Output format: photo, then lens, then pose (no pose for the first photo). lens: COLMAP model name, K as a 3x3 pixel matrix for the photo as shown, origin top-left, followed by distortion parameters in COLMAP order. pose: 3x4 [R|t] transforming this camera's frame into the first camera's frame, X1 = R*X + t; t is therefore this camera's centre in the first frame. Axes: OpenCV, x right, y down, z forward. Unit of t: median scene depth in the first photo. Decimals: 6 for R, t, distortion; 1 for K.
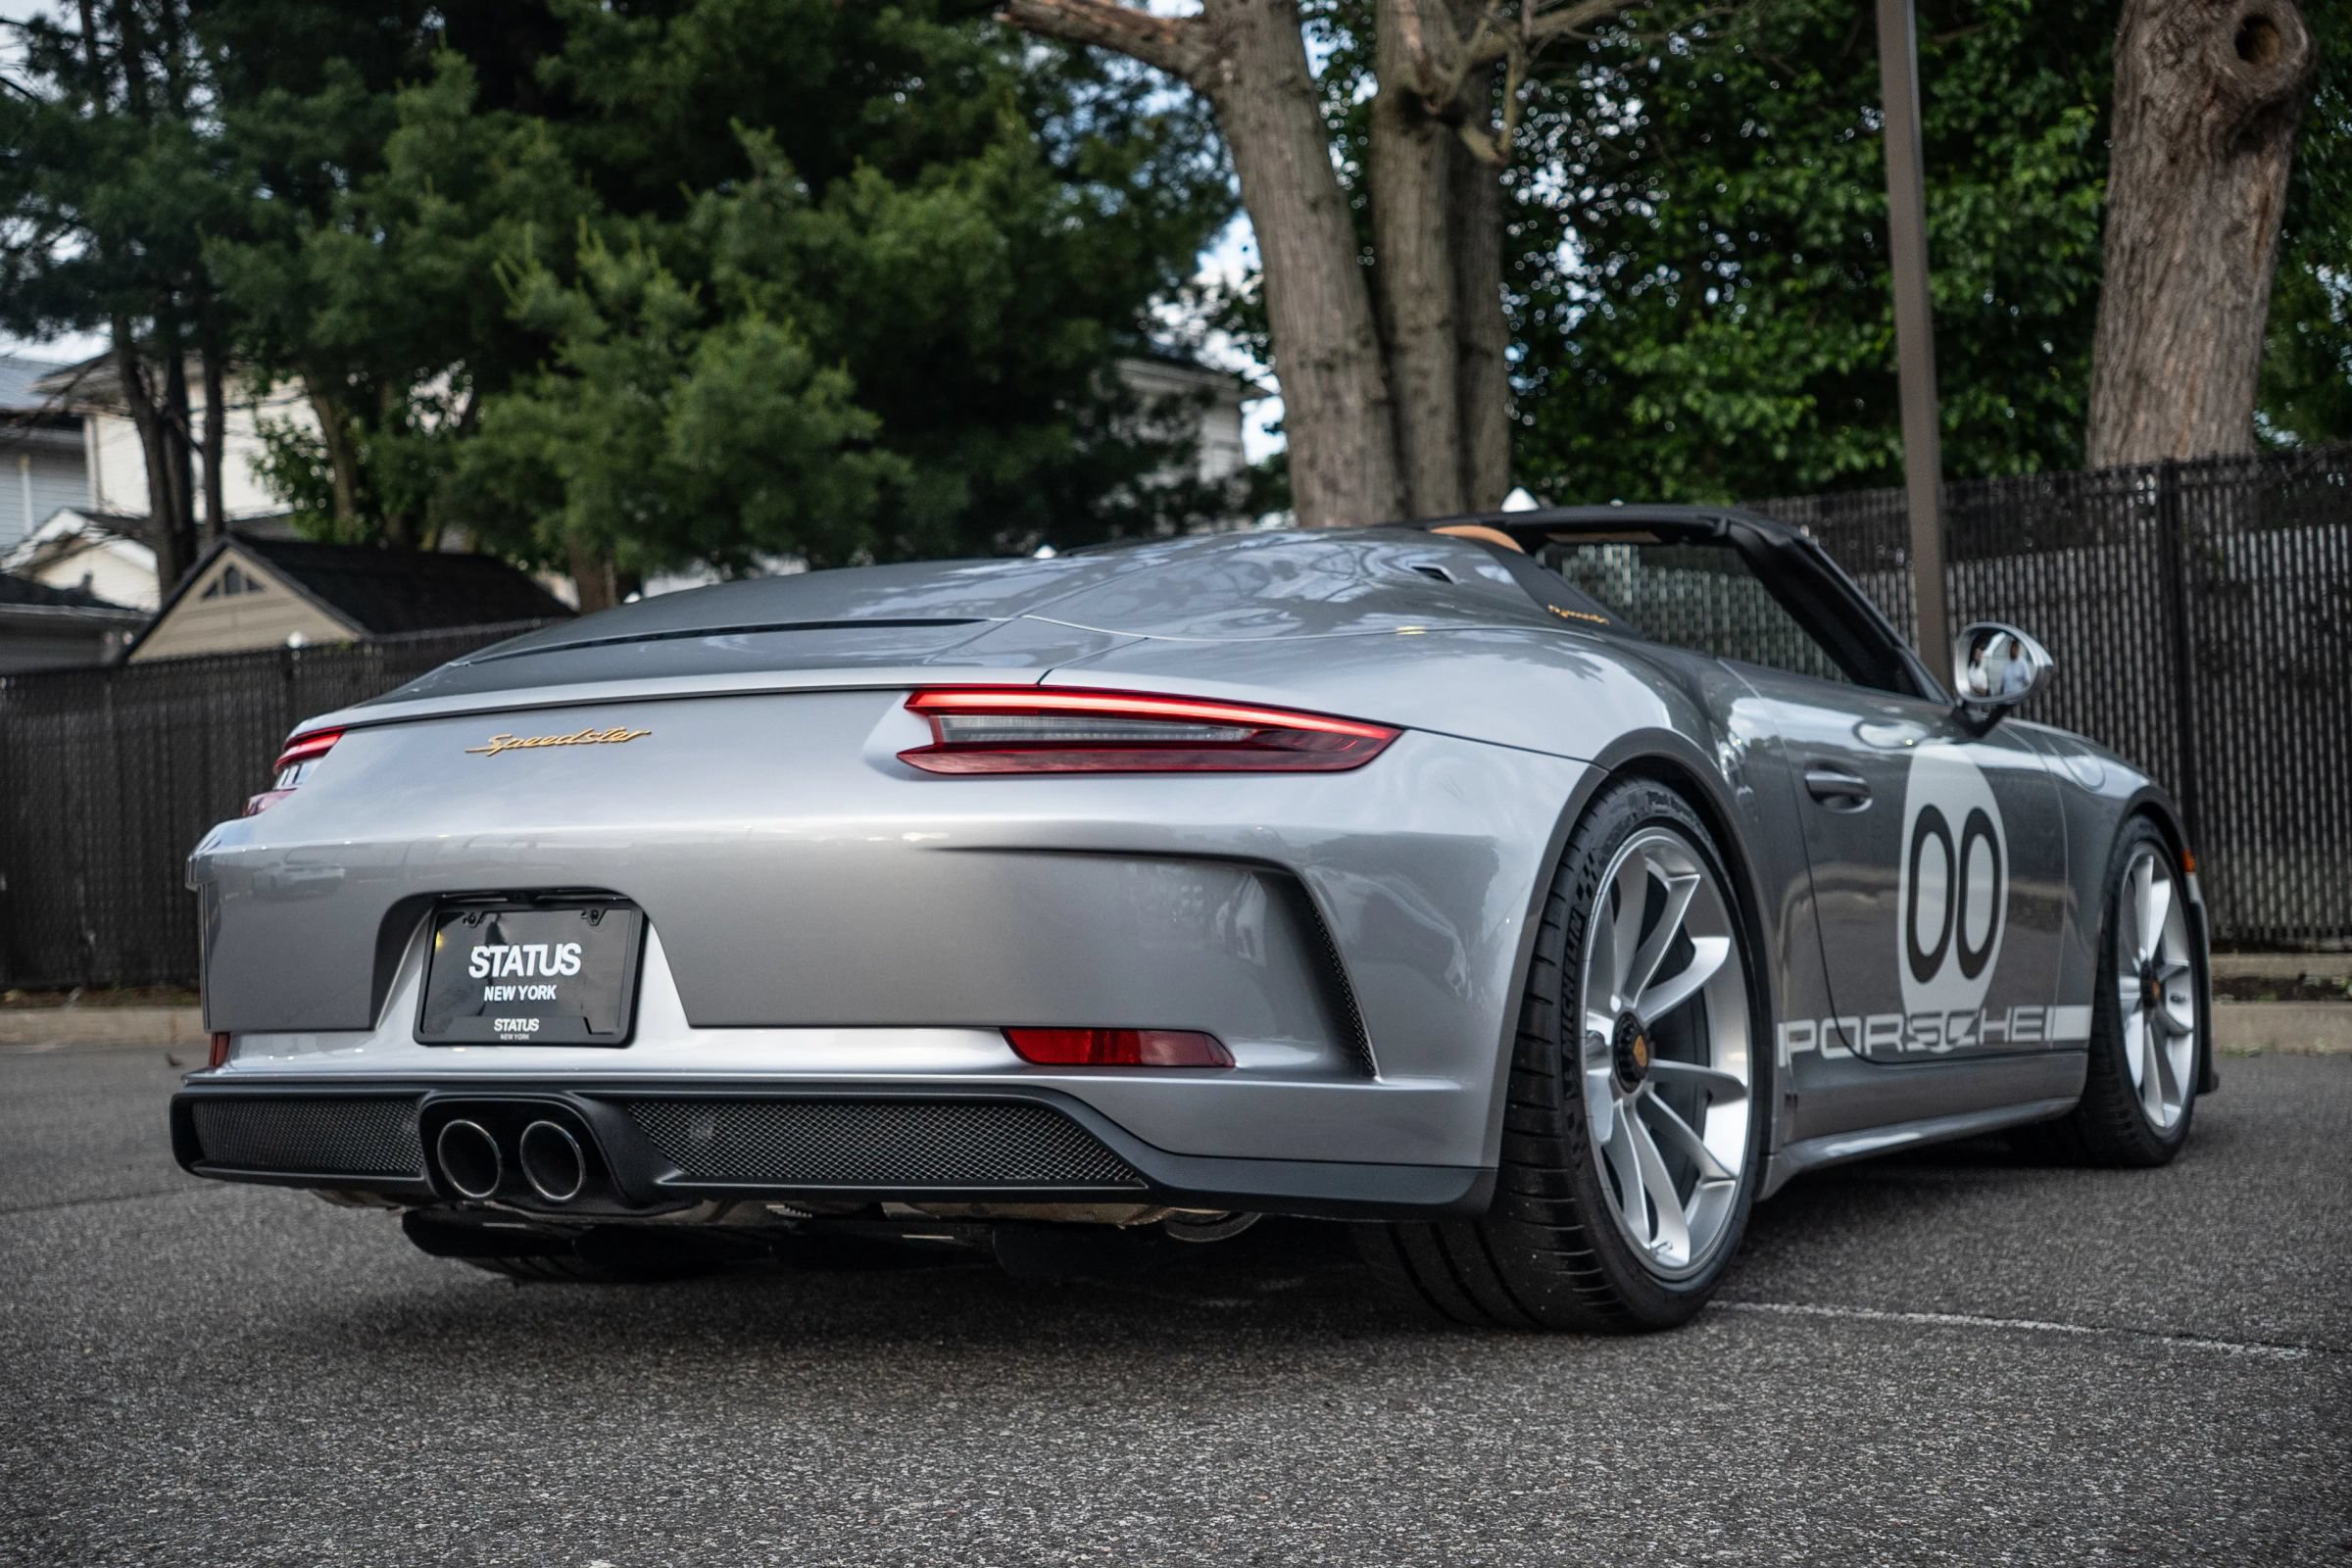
lens RADIAL K [[3122.5, 0, 1171.1], [0, 3122.5, 783.4], [0, 0, 1]] dist [0.001427, 0.725458]
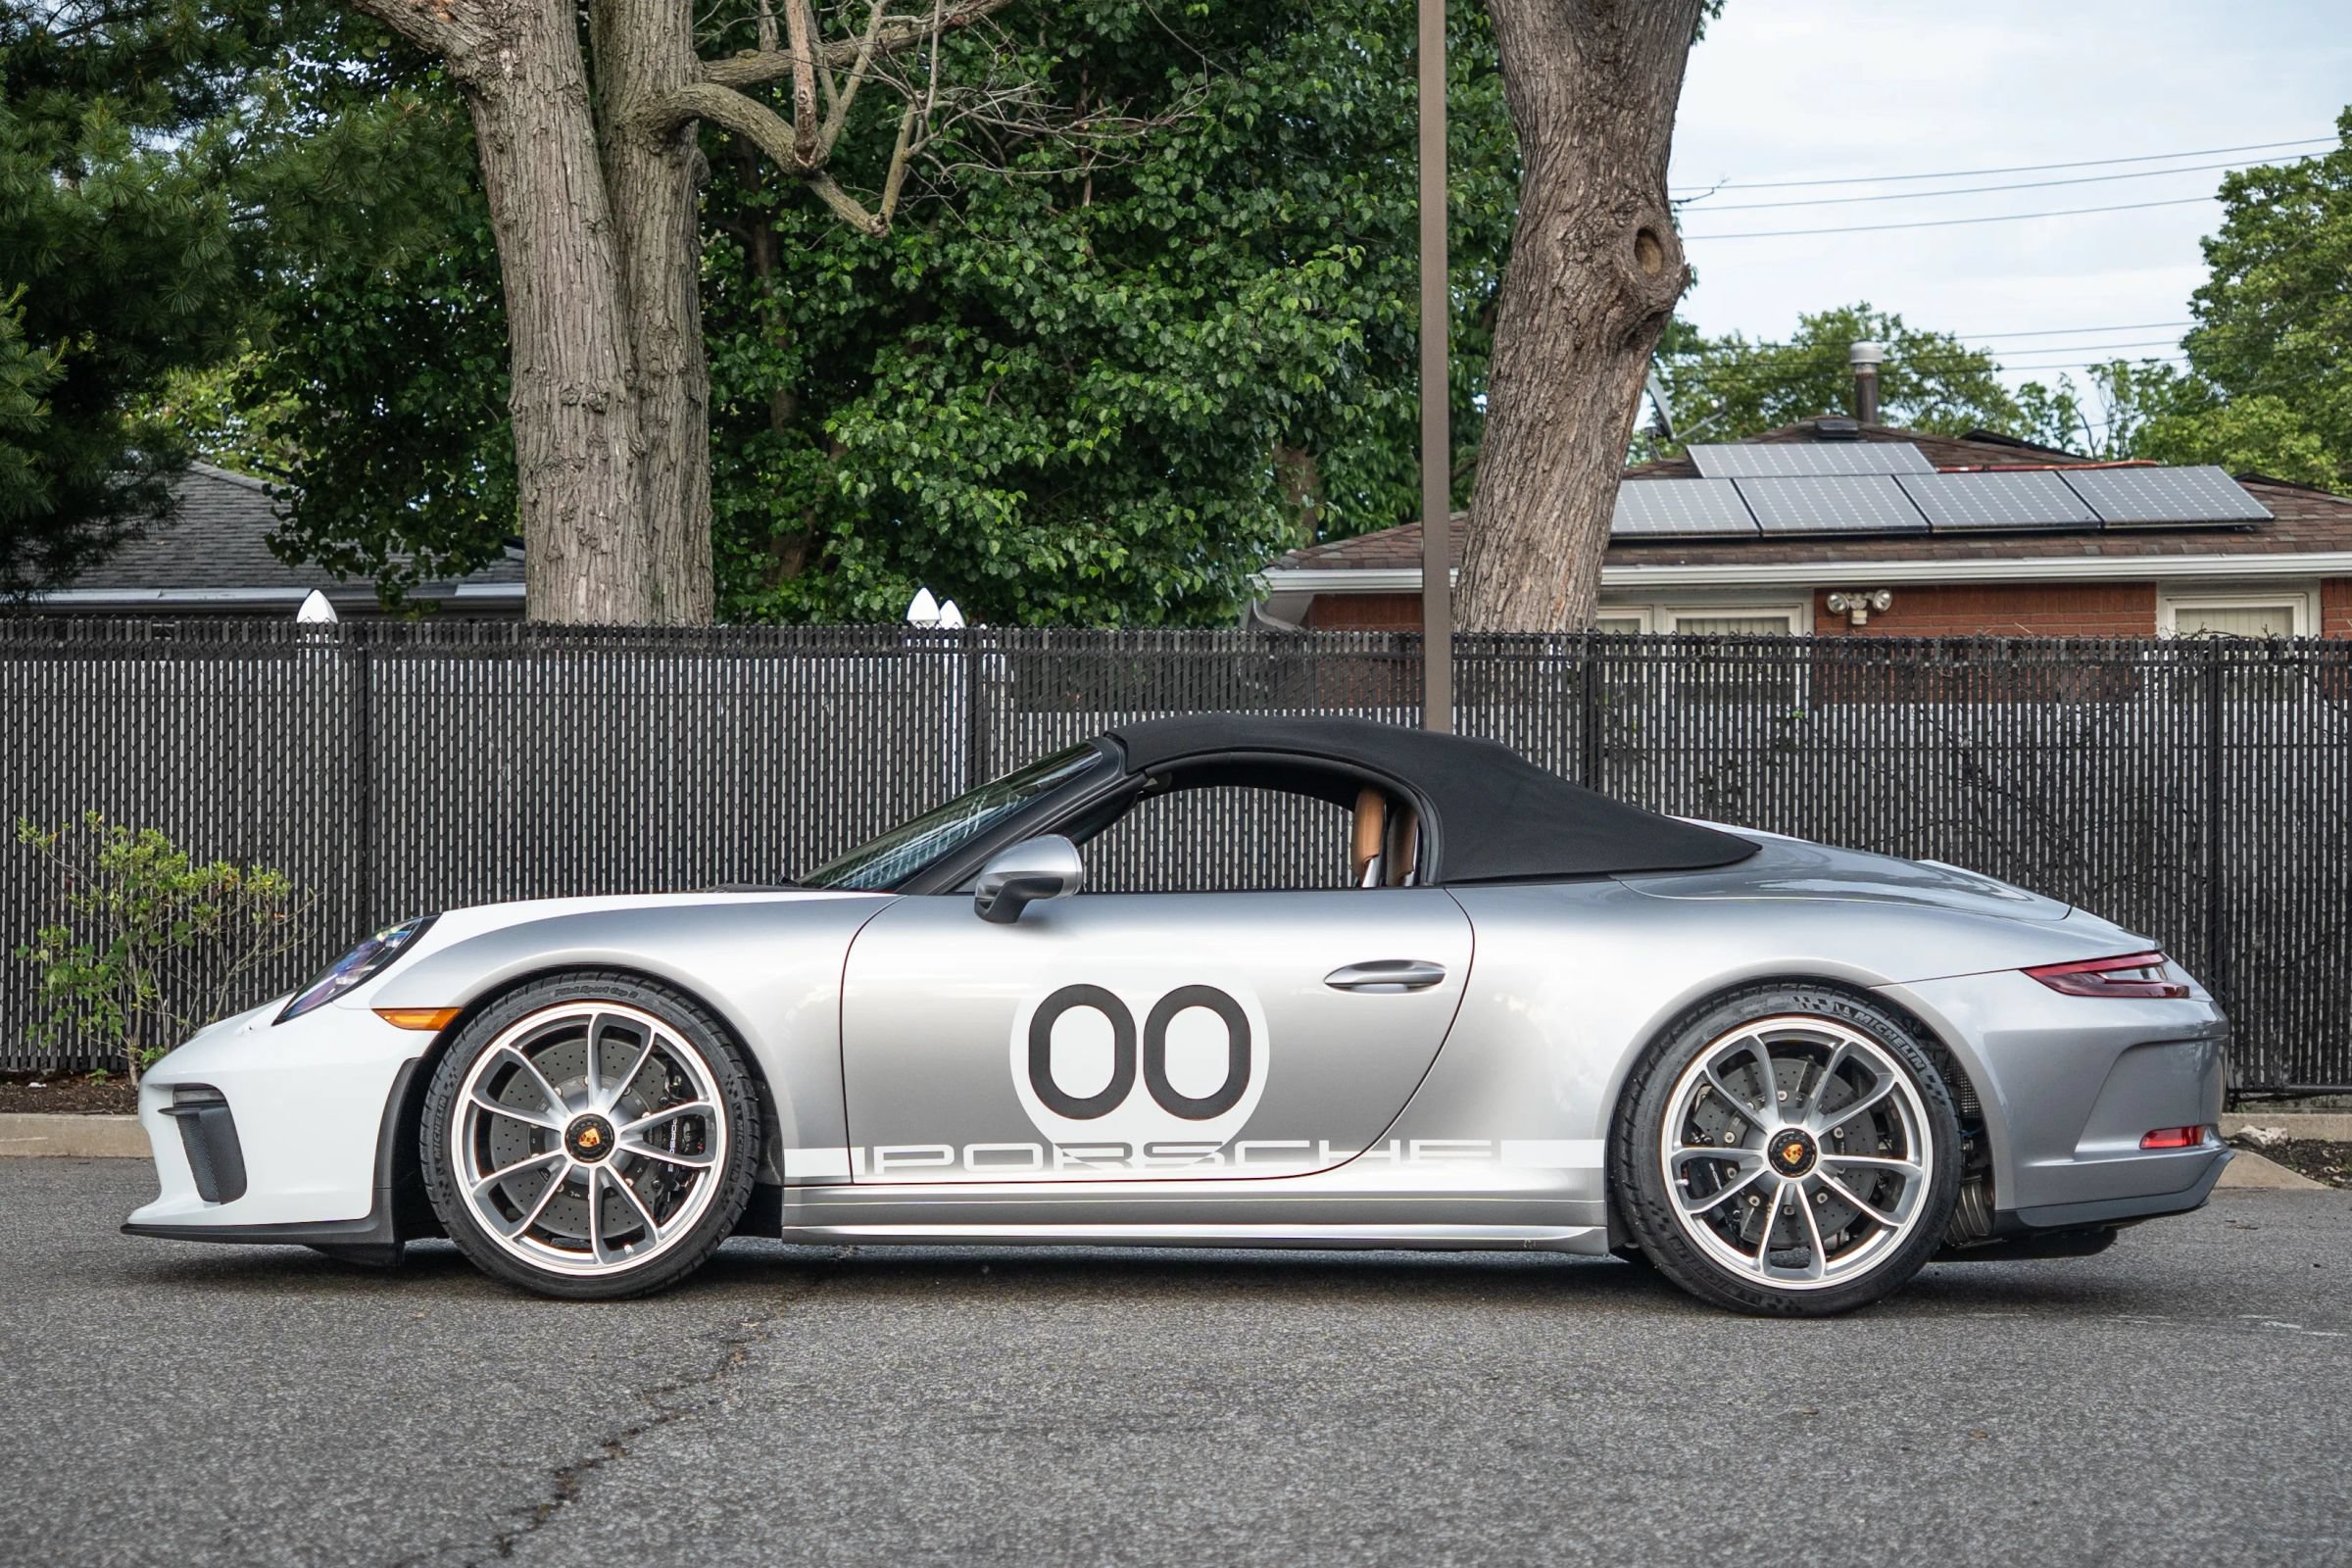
lens RADIAL K [[4289.0, 0, 1166.1], [0, 4289.0, 783.8], [0, 0, 1]] dist [0.243453, 0.495811]
pose [[0.861878, 0.061742, 0.503344, -0.572899], [-0.056065, 0.998077, -0.026428, -0.004318], [-0.504008, -0.005443, 0.863682, -0.203675]]
